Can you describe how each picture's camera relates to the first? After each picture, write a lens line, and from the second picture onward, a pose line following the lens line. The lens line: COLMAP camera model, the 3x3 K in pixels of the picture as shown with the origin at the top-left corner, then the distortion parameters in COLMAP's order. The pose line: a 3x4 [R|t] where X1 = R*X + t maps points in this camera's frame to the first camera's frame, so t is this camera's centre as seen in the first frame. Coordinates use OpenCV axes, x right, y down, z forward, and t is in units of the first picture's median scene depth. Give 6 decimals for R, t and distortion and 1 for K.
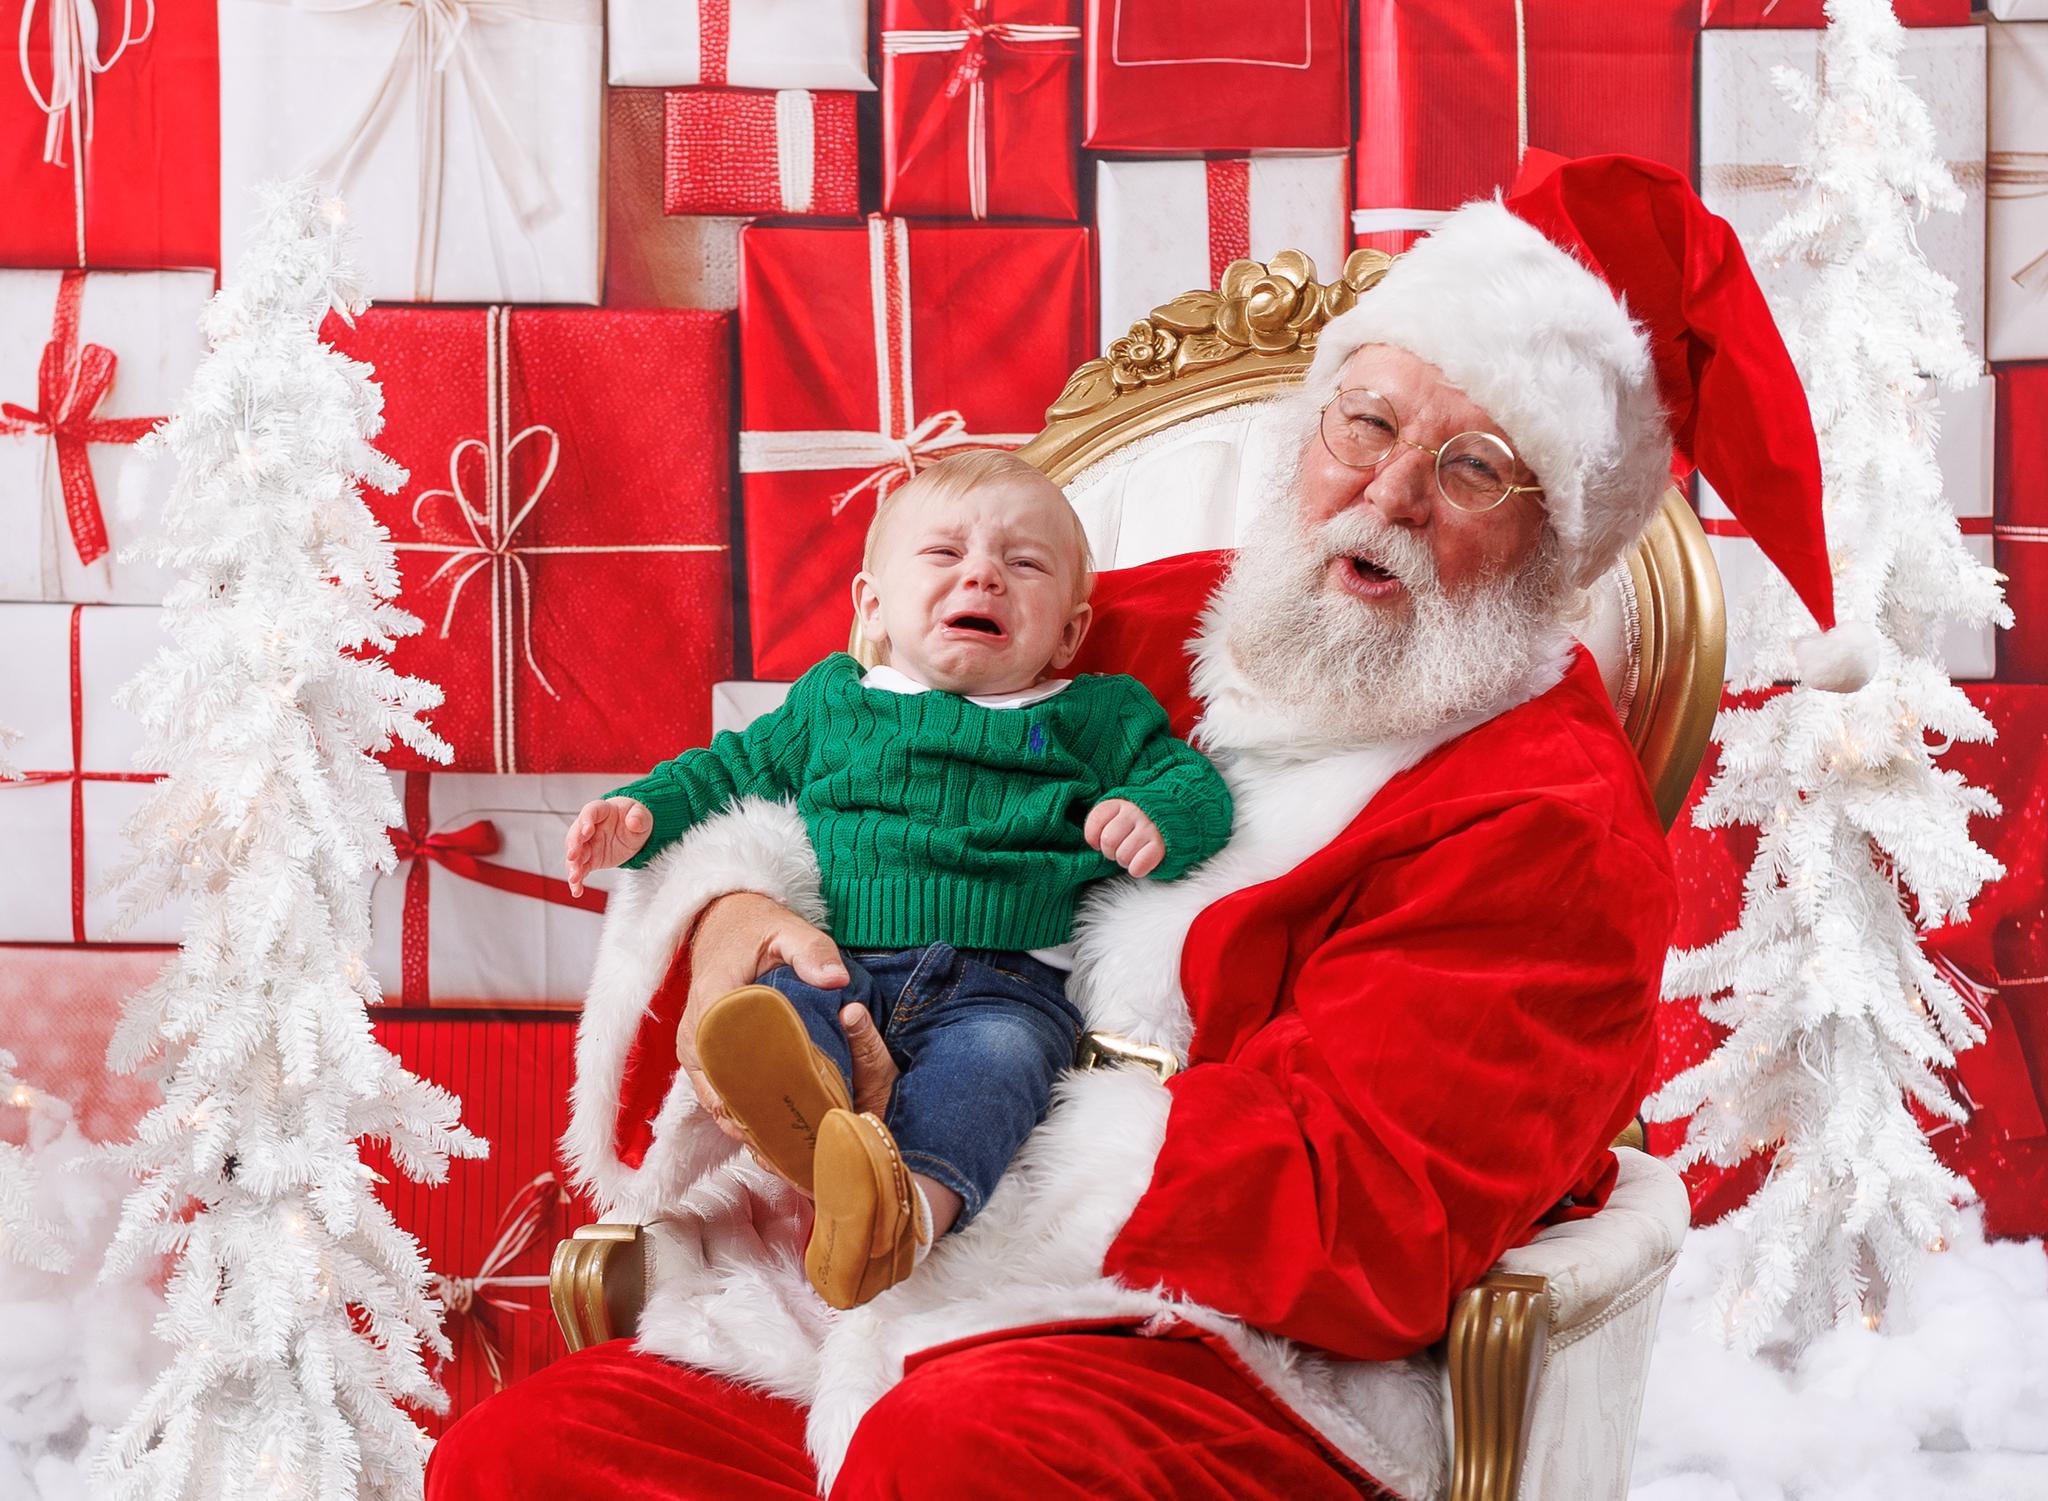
lens RADIAL K [[4412.8, 0, 972.9], [0, 4412.8, 1079.9], [0, 0, 1]] dist [0.011600, -0.118581]
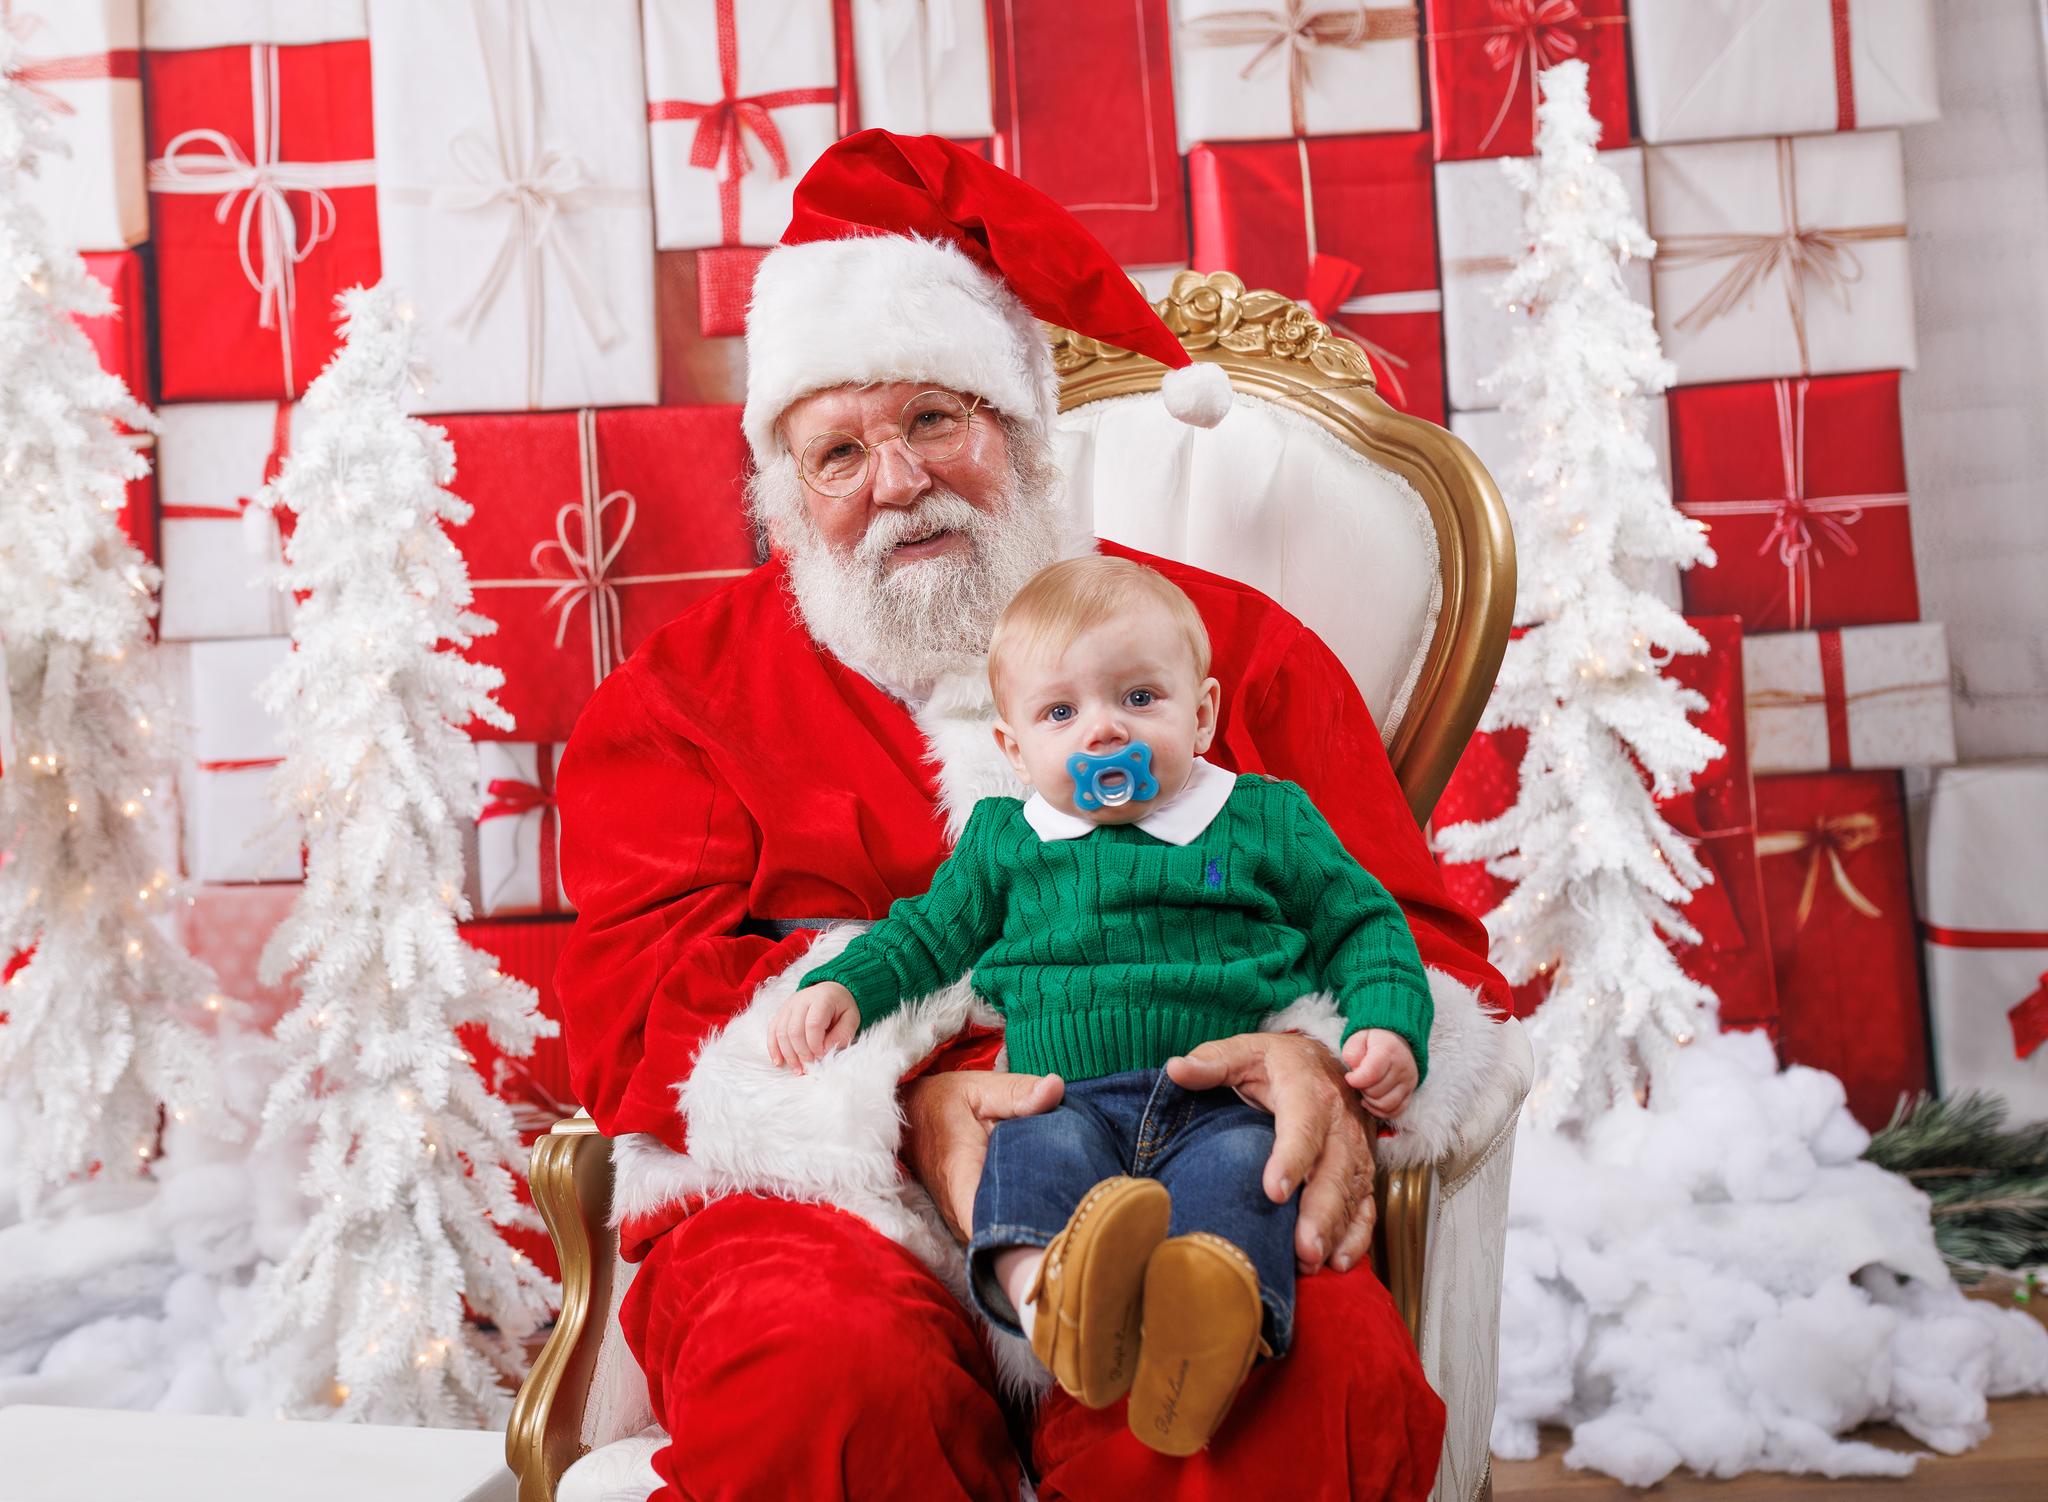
lens RADIAL K [[2406.6, 0, 938.3], [0, 2406.6, 736.4], [0, 0, 1]] dist [0.004733, -0.003369]
pose [[0.998134, -0.053792, -0.028902, 0.024452], [0.051509, 0.995879, -0.074646, -0.010953], [0.032798, 0.073018, 0.996791, 0.299510]]
